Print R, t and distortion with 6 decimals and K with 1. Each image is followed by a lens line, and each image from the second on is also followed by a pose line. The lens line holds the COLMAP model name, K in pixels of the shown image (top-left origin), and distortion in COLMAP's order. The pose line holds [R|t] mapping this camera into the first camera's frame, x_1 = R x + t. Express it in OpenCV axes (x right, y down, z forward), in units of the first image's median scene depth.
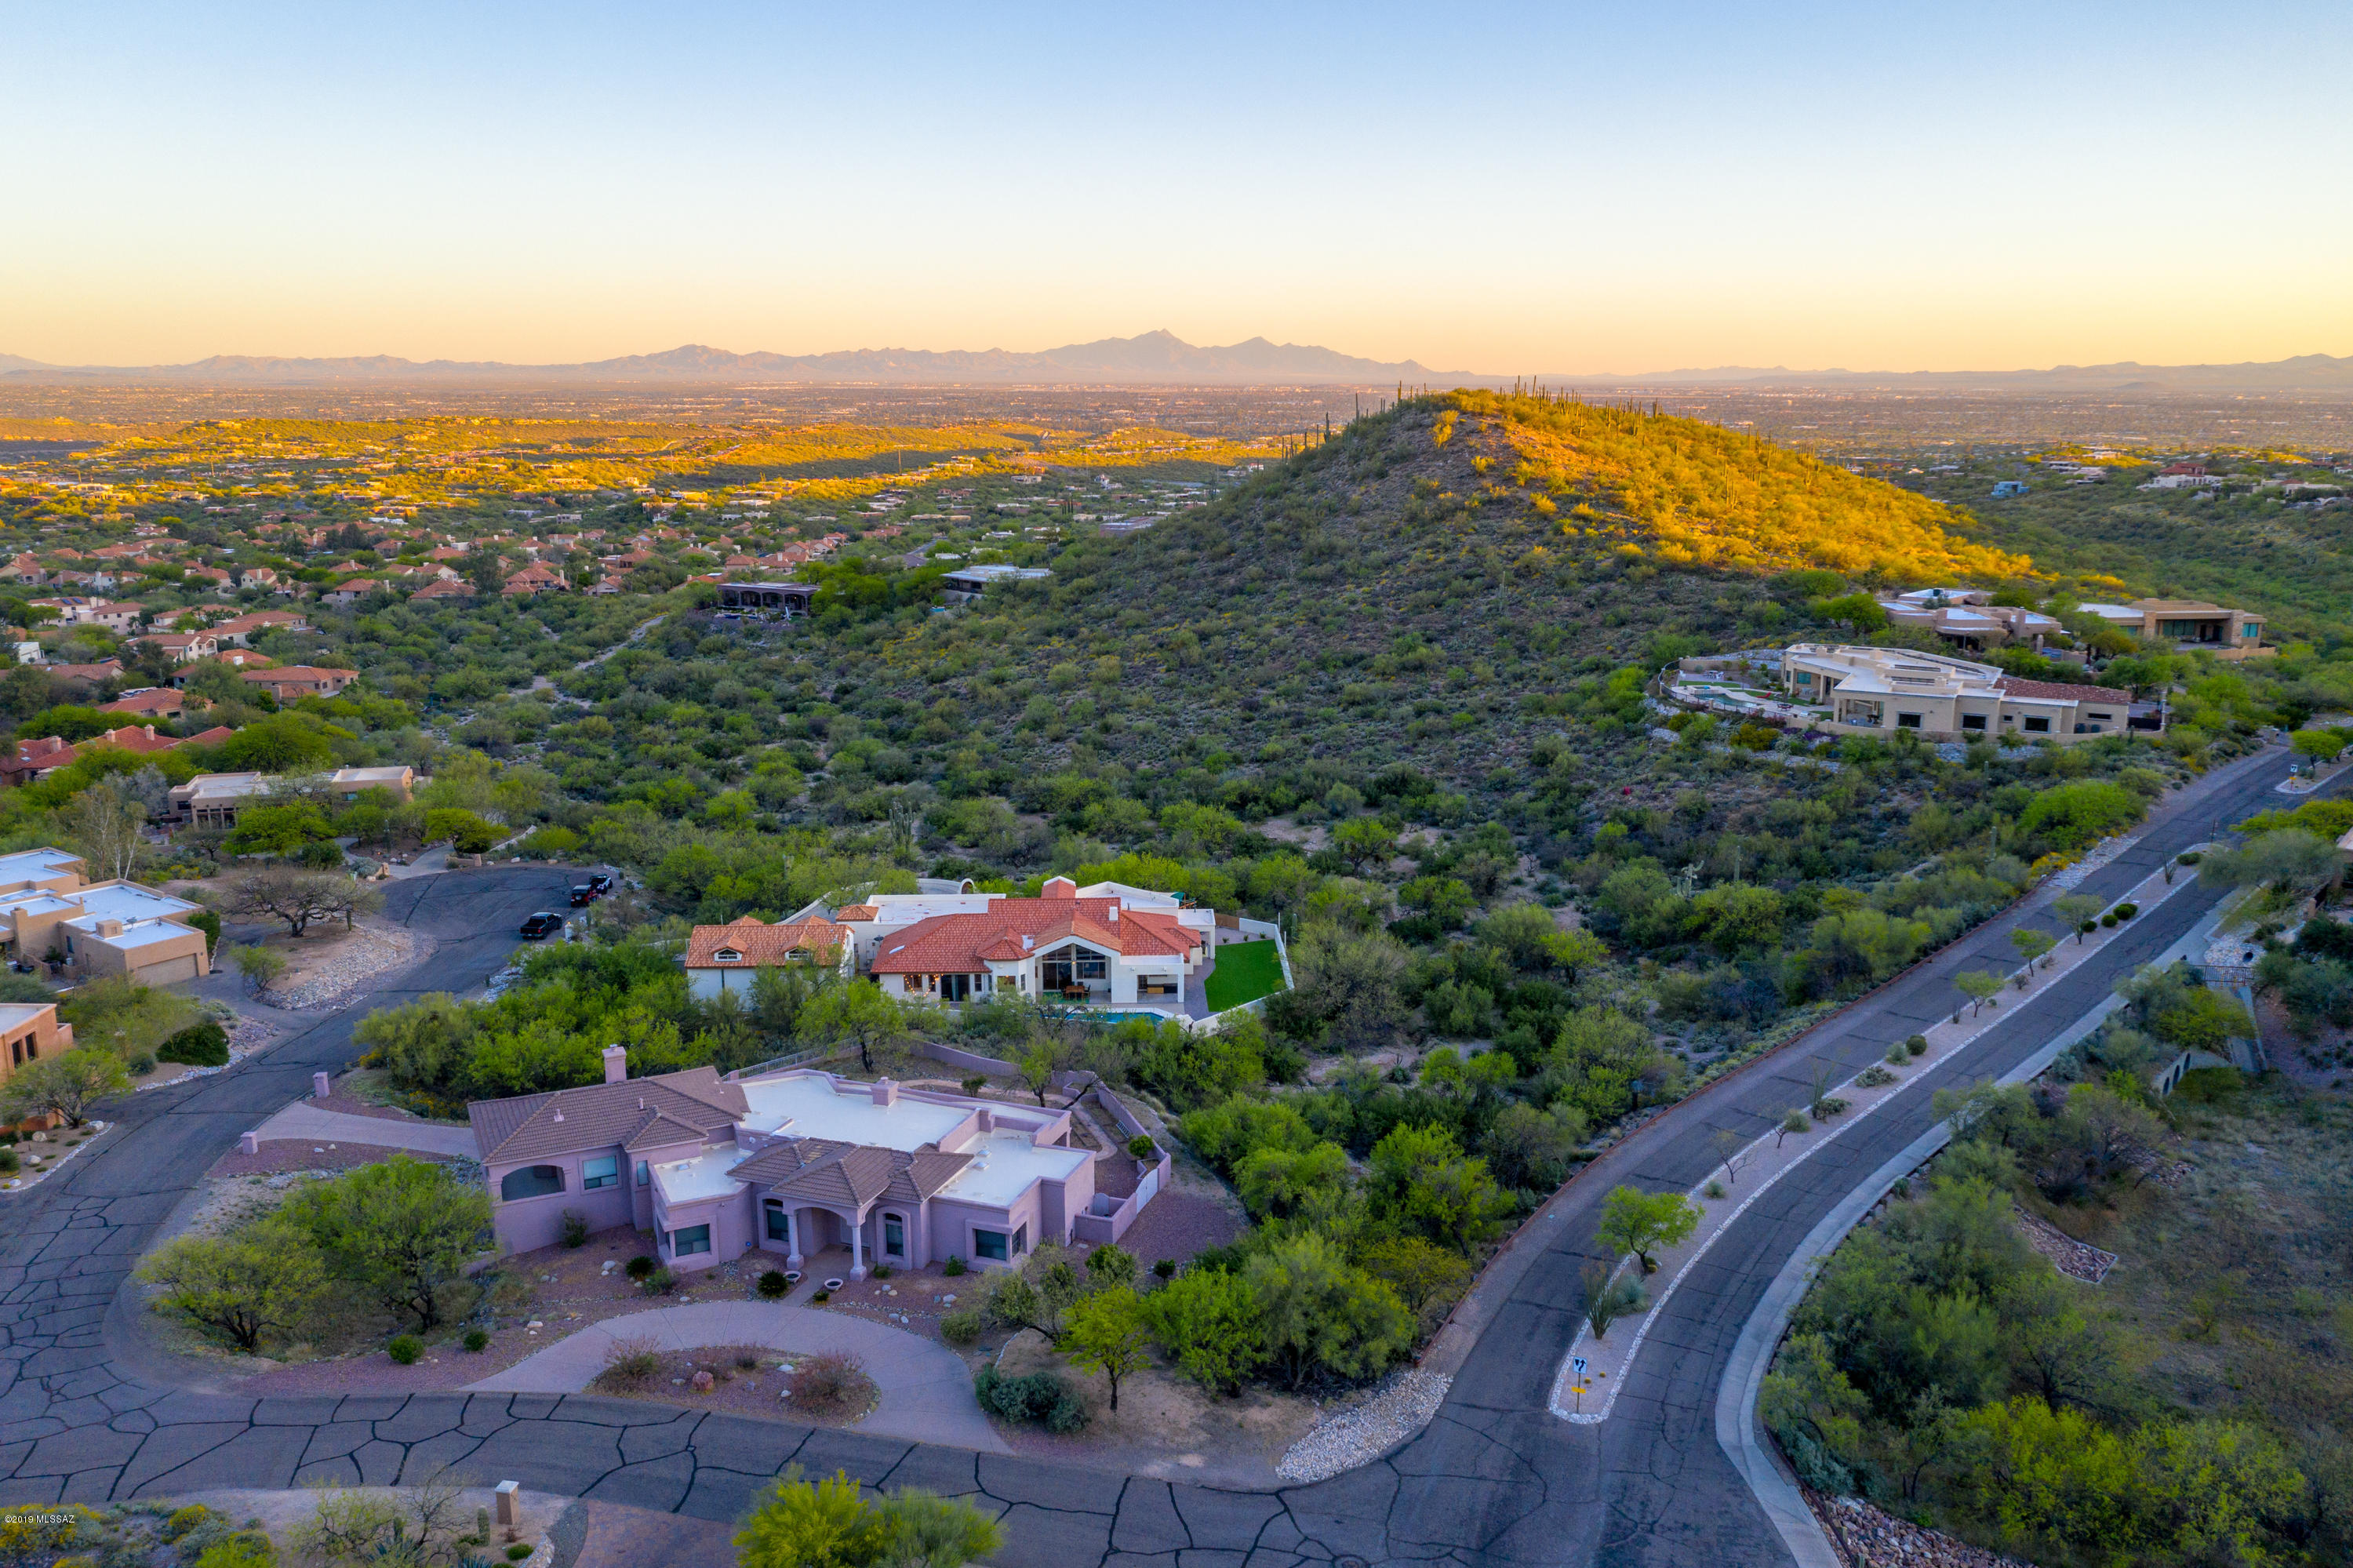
lens RADIAL K [[1866.0, 0, 1176.5], [0, 1866.0, 784.0], [0, 0, 1]] dist [-0.010770, 0.006393]
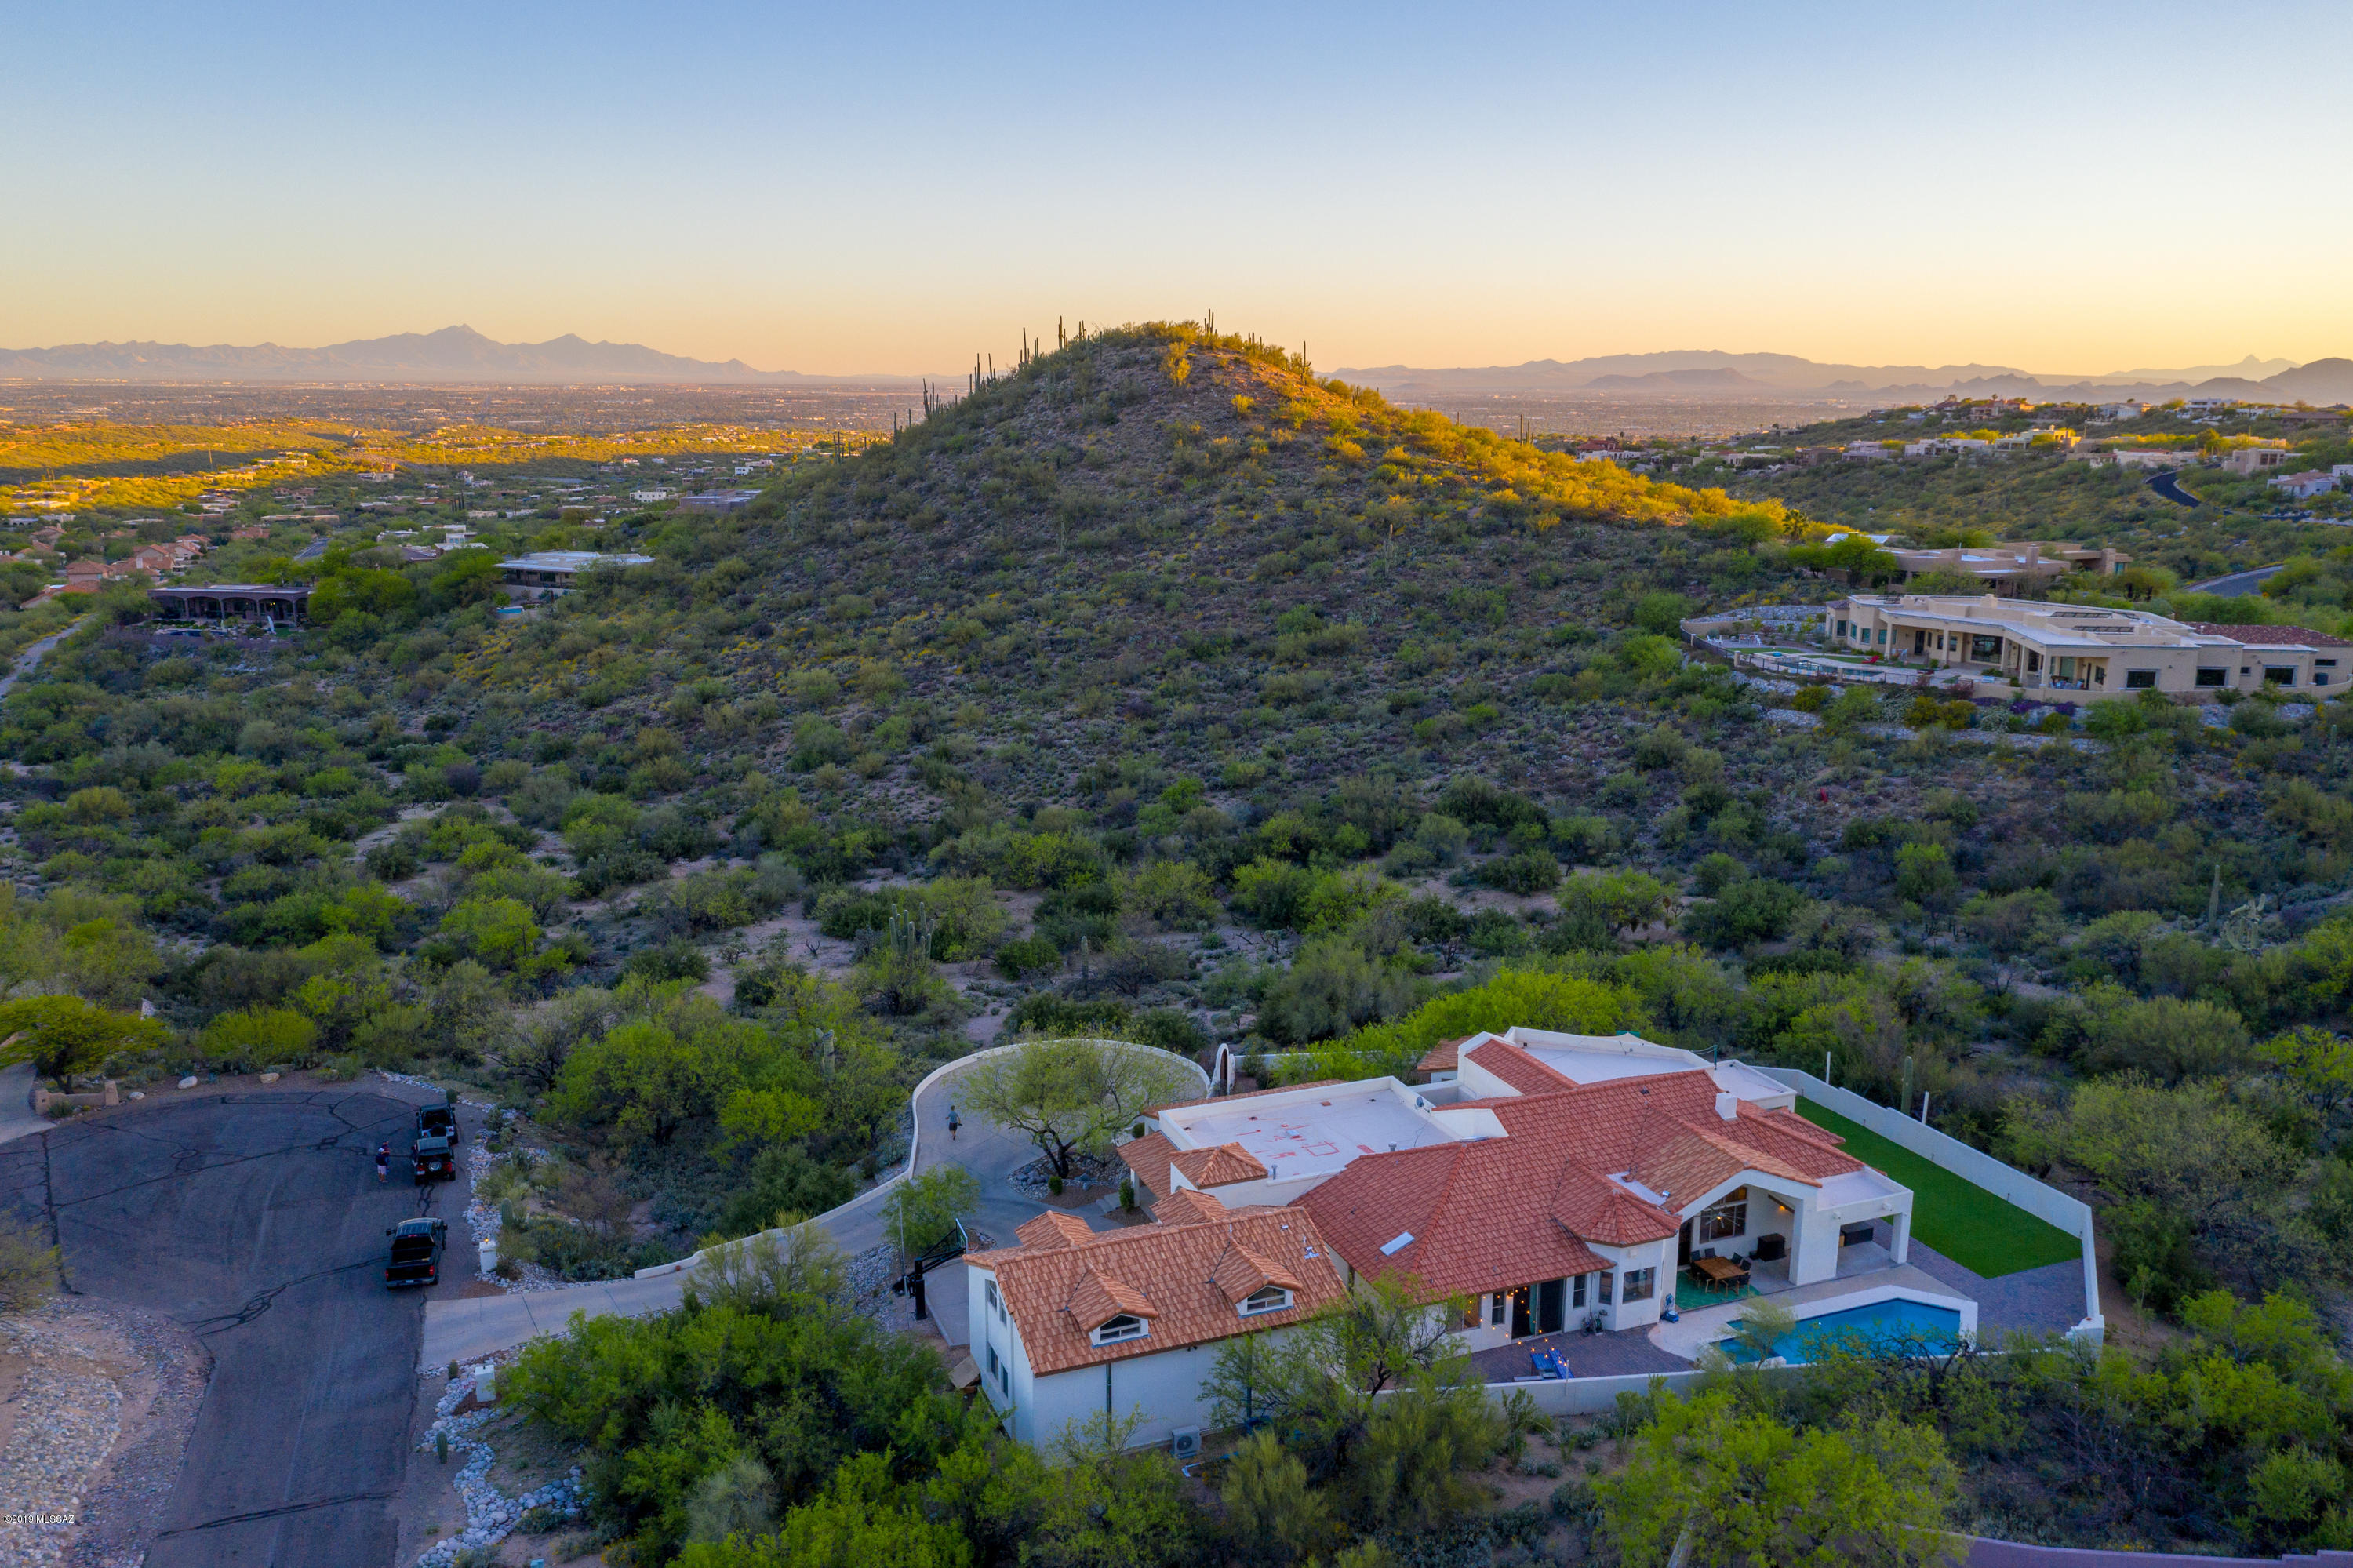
lens RADIAL K [[1866.0, 0, 1176.5], [0, 1866.0, 784.0], [0, 0, 1]] dist [-0.010770, 0.006393]
pose [[0.938166, -0.068916, 0.339257, -0.123891], [0.069259, 0.997537, 0.011113, -0.013268], [-0.339187, 0.013071, 0.940628, 0.196574]]
